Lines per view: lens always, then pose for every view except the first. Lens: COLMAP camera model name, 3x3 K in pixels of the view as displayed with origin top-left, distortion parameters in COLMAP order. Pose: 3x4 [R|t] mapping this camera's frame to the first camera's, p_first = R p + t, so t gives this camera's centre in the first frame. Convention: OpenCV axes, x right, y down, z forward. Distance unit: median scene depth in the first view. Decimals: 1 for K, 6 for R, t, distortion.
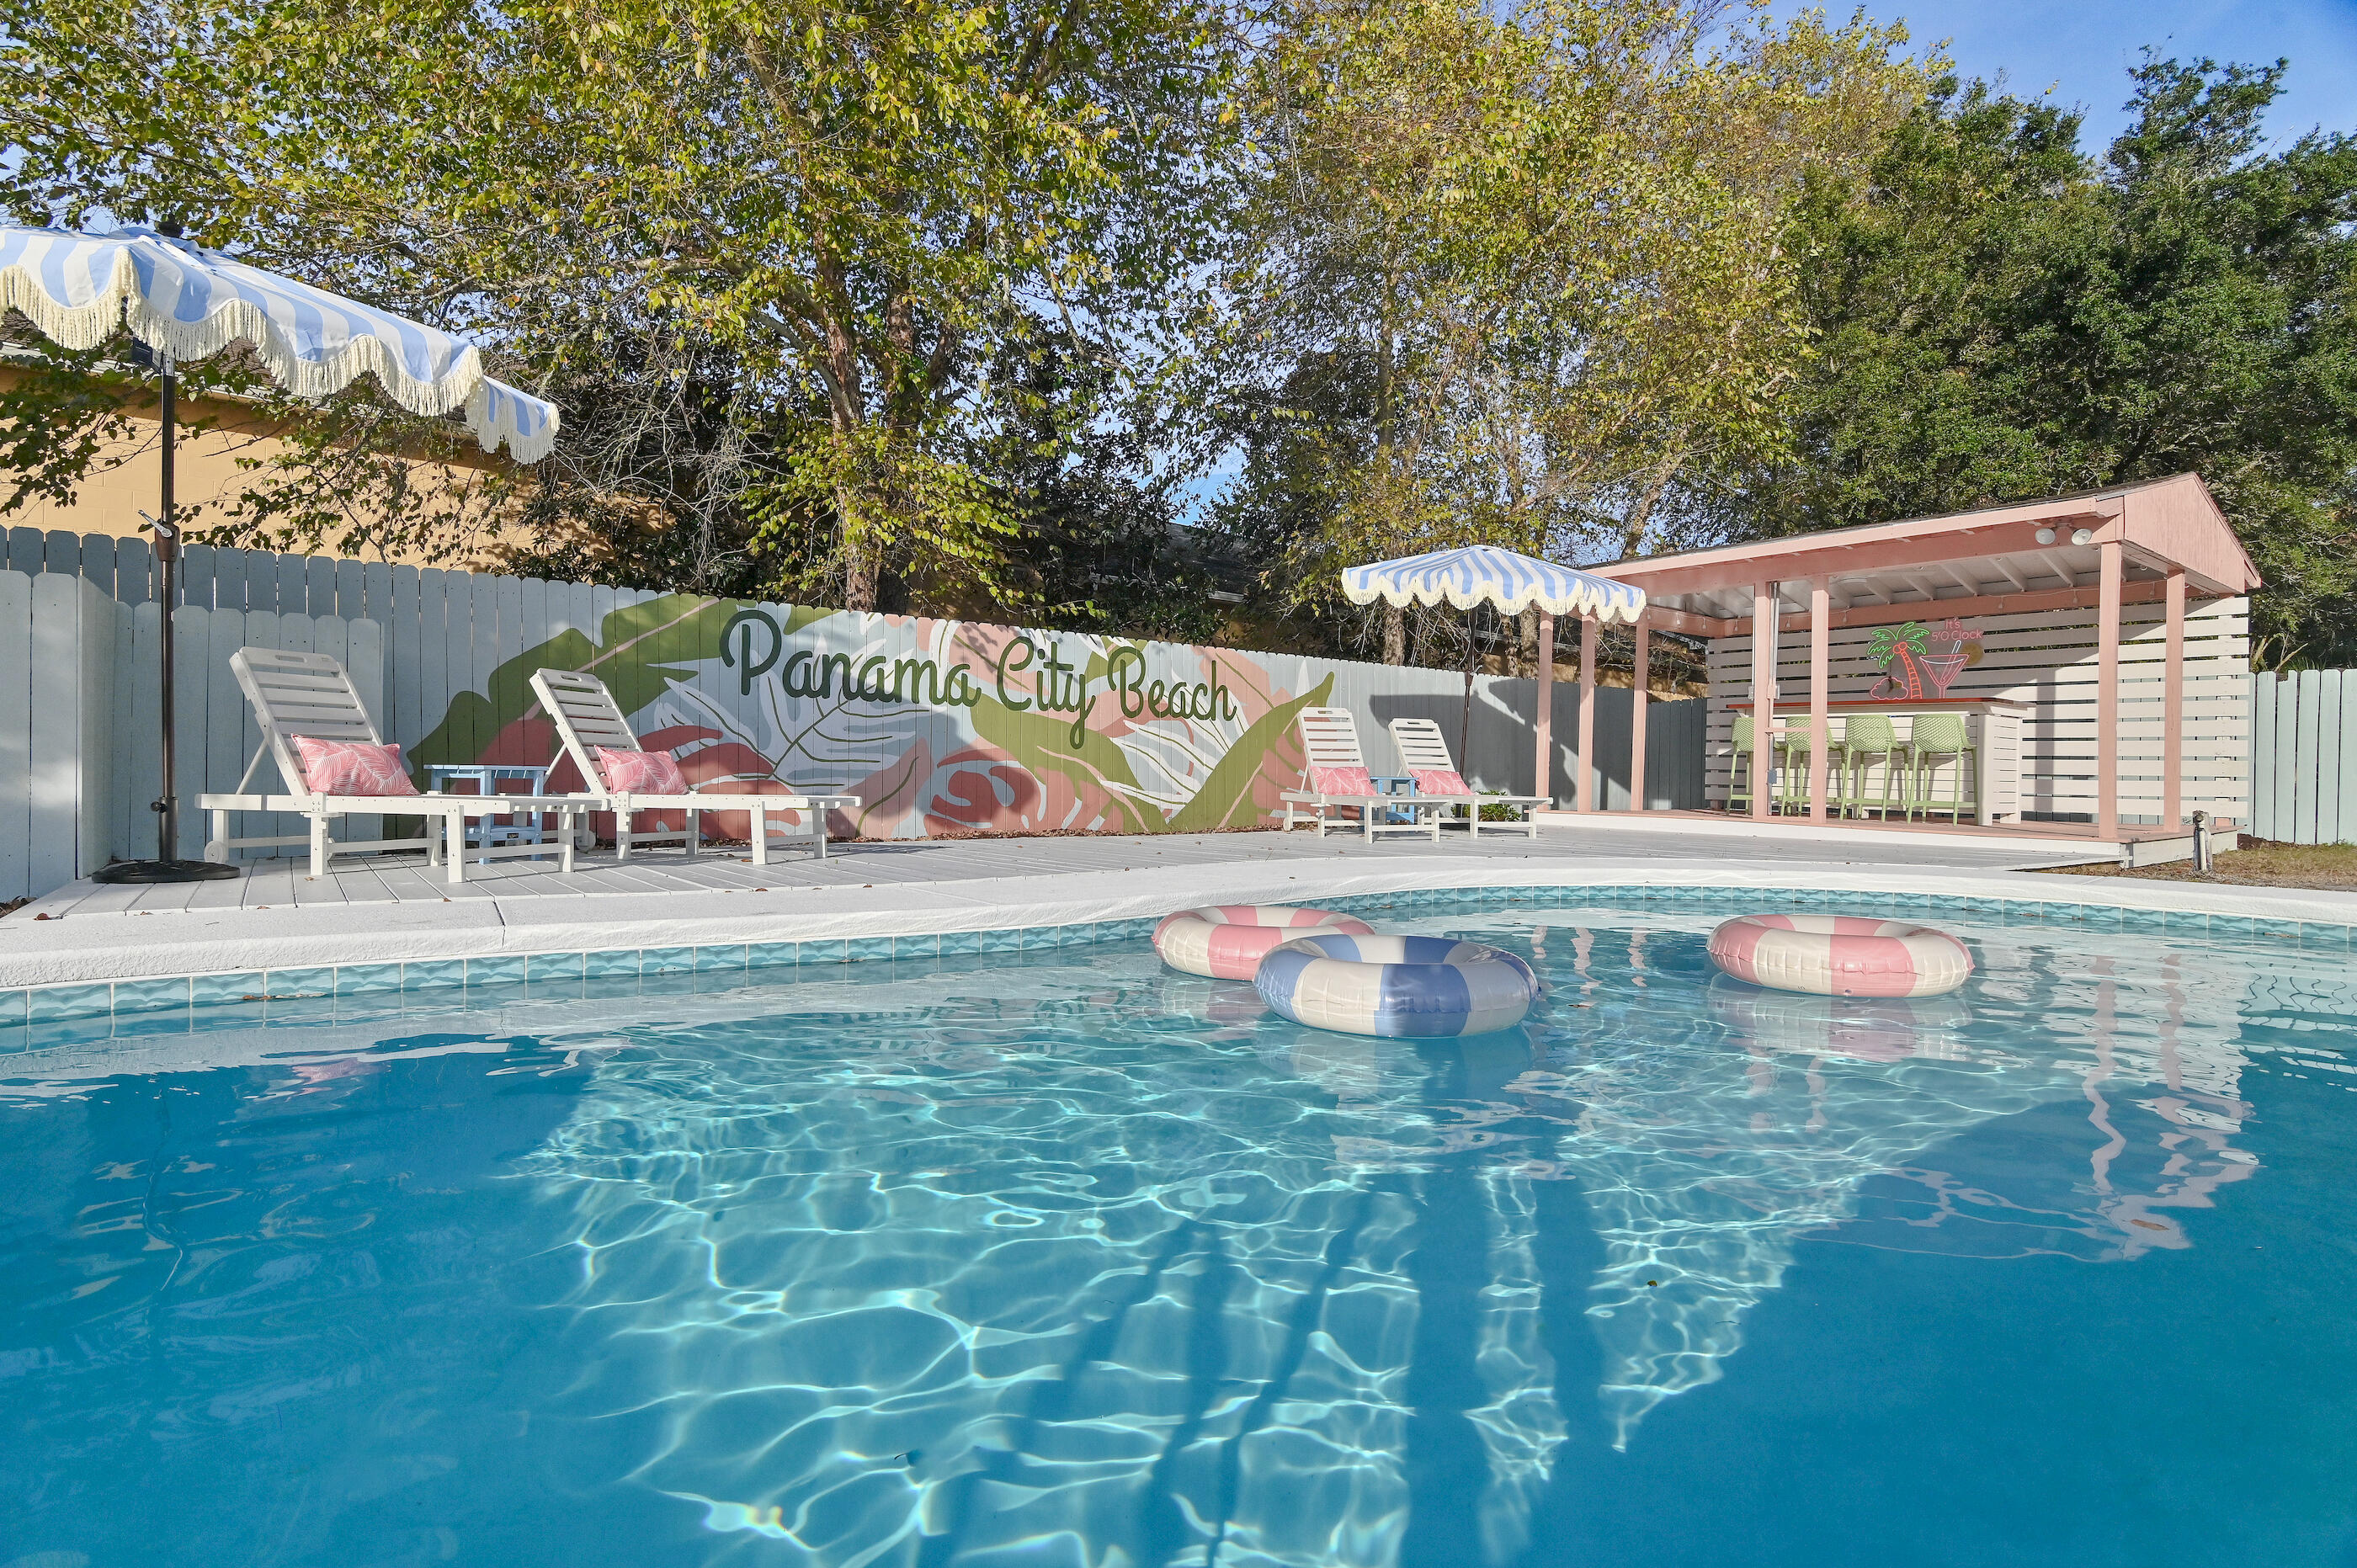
lens RADIAL K [[1166.6, 0, 1161.9], [0, 1166.6, 786.9], [0, 0, 1]] dist [-0.014476, 0.000188]
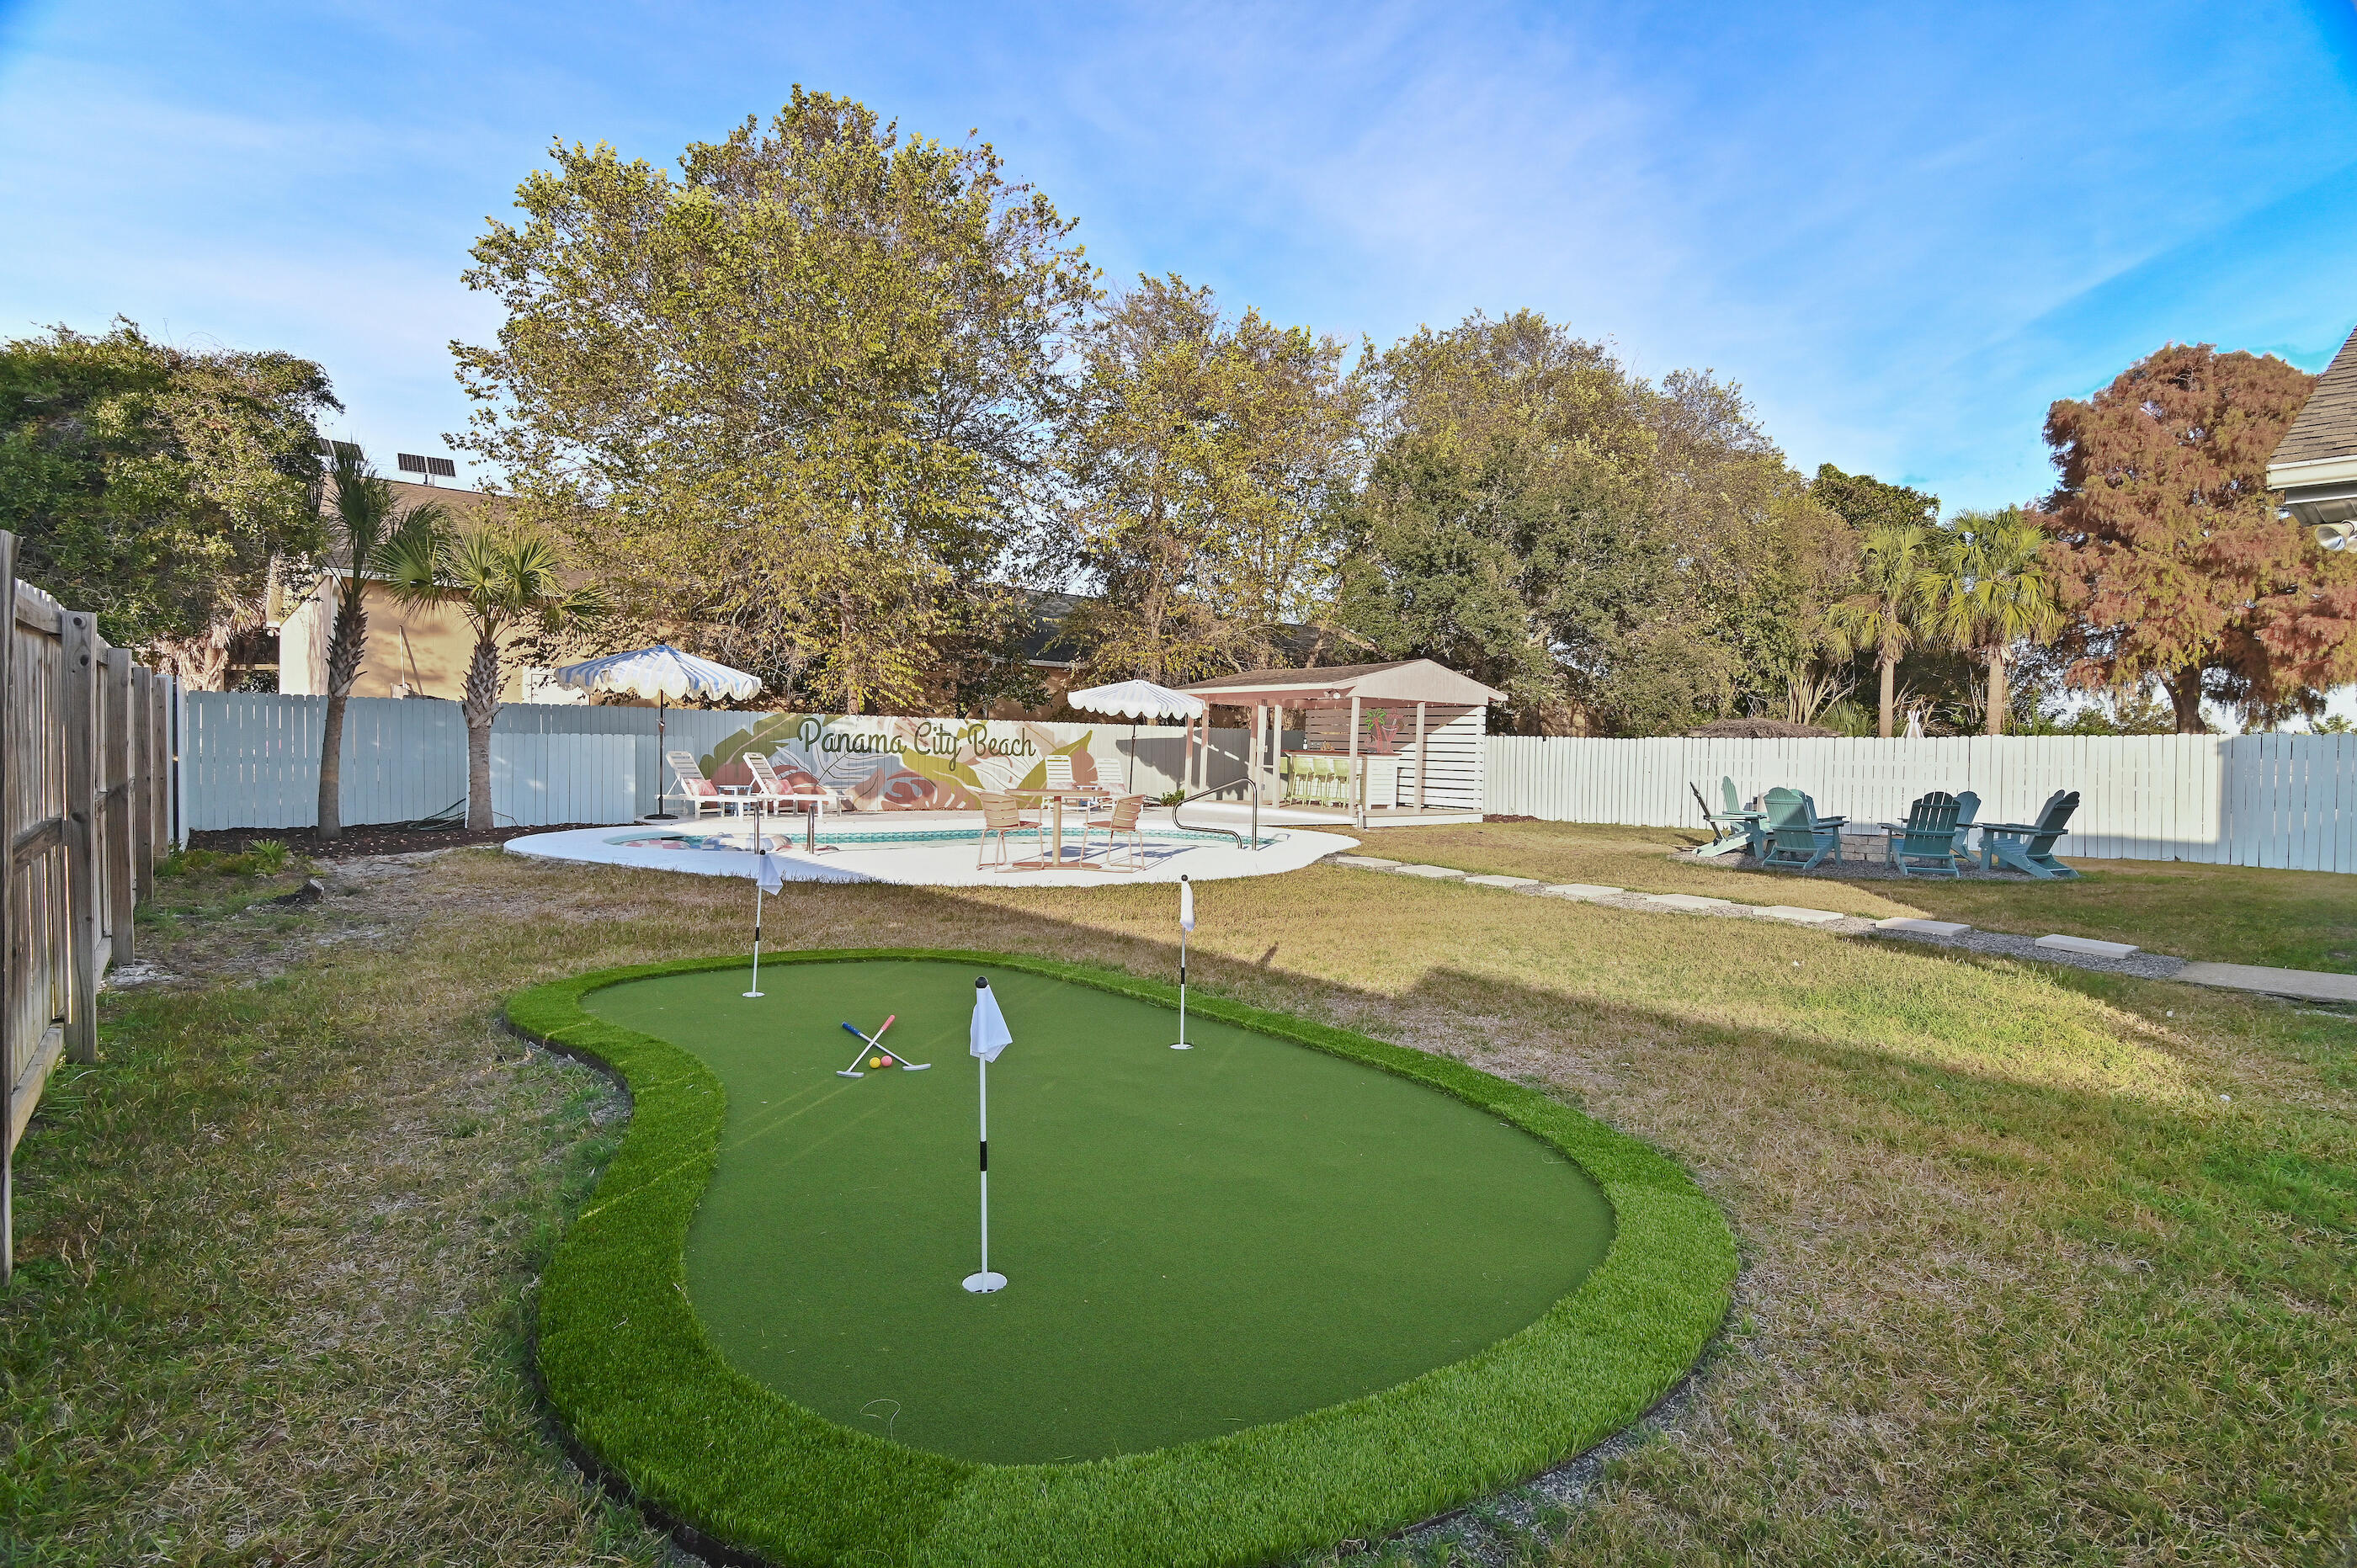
lens RADIAL K [[1166.6, 0, 1154.3], [0, 1166.6, 791.8], [0, 0, 1]] dist [-0.014476, 0.000188]
pose [[0.999925, 0.009960, -0.007099, 0.348034], [-0.009804, 0.999718, 0.021607, -0.048200], [0.007312, -0.021536, 0.999741, -1.285310]]
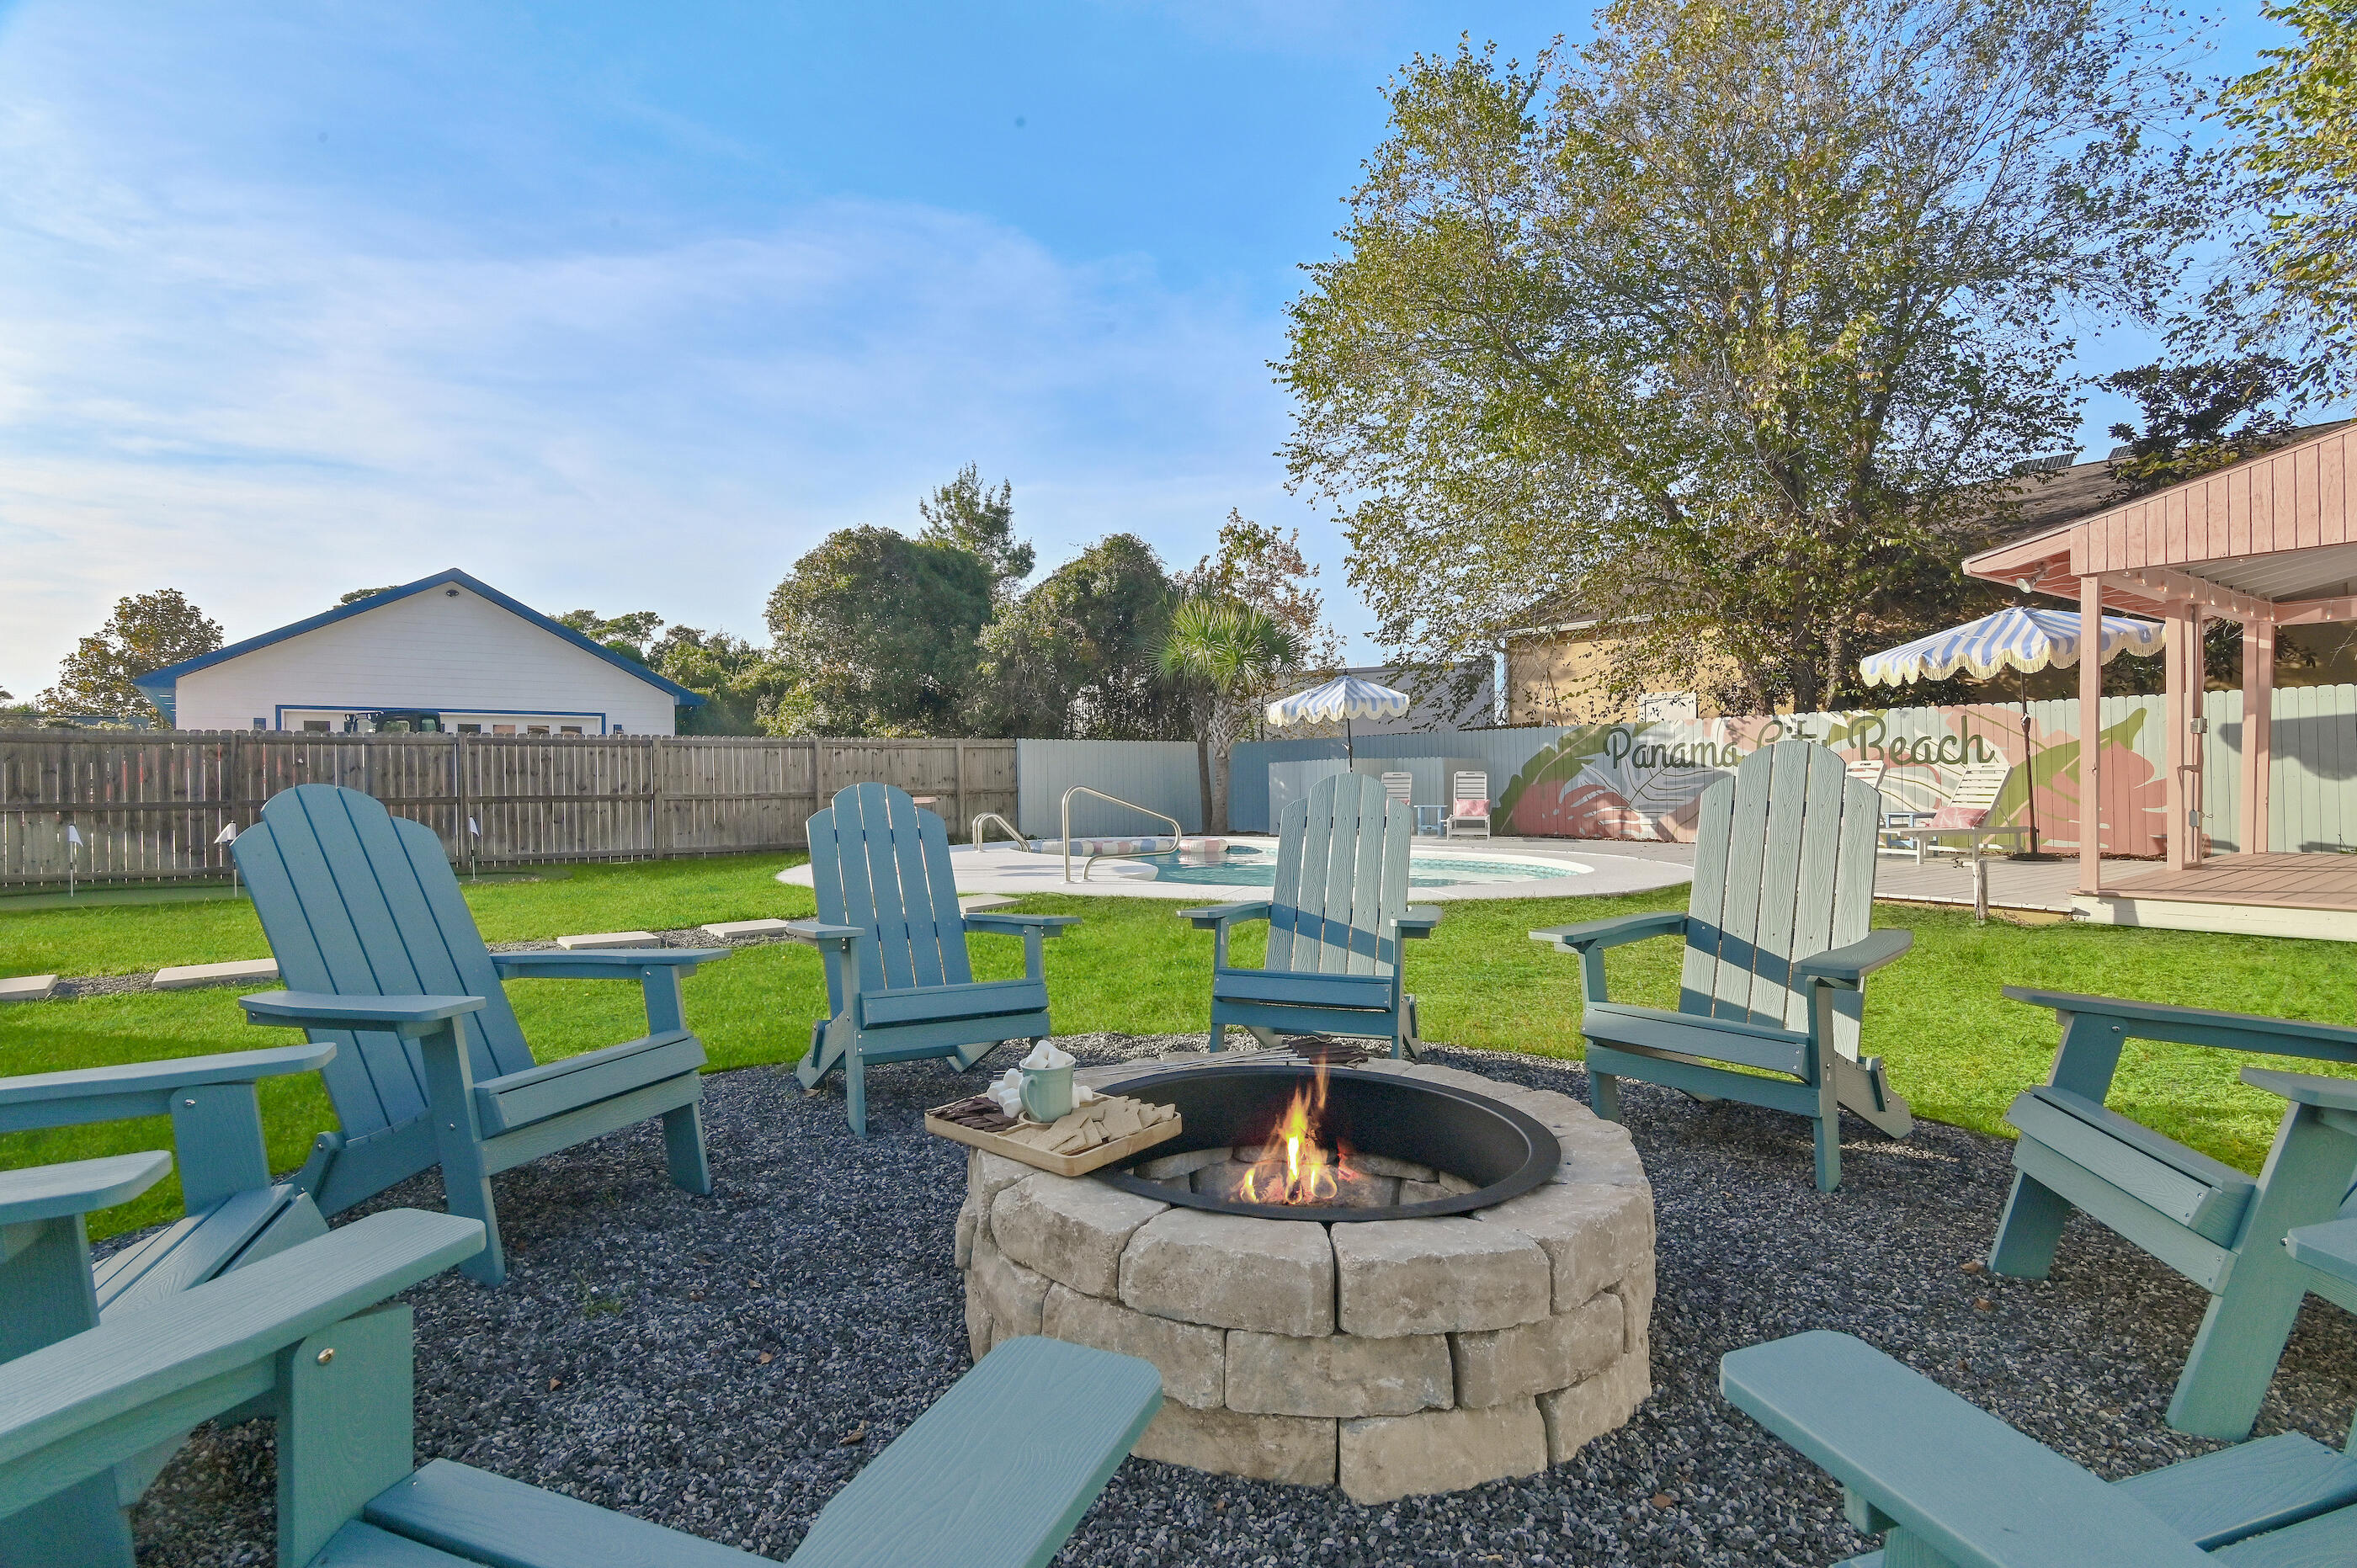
lens RADIAL K [[1166.6, 0, 1163.5], [0, 1166.6, 784.3], [0, 0, 1]] dist [-0.014476, 0.000188]
pose [[-0.040830, -0.004402, -0.999156, 1.540979], [0.002861, 0.999986, -0.004523, -0.038375], [0.999162, -0.003043, -0.040816, 0.240710]]
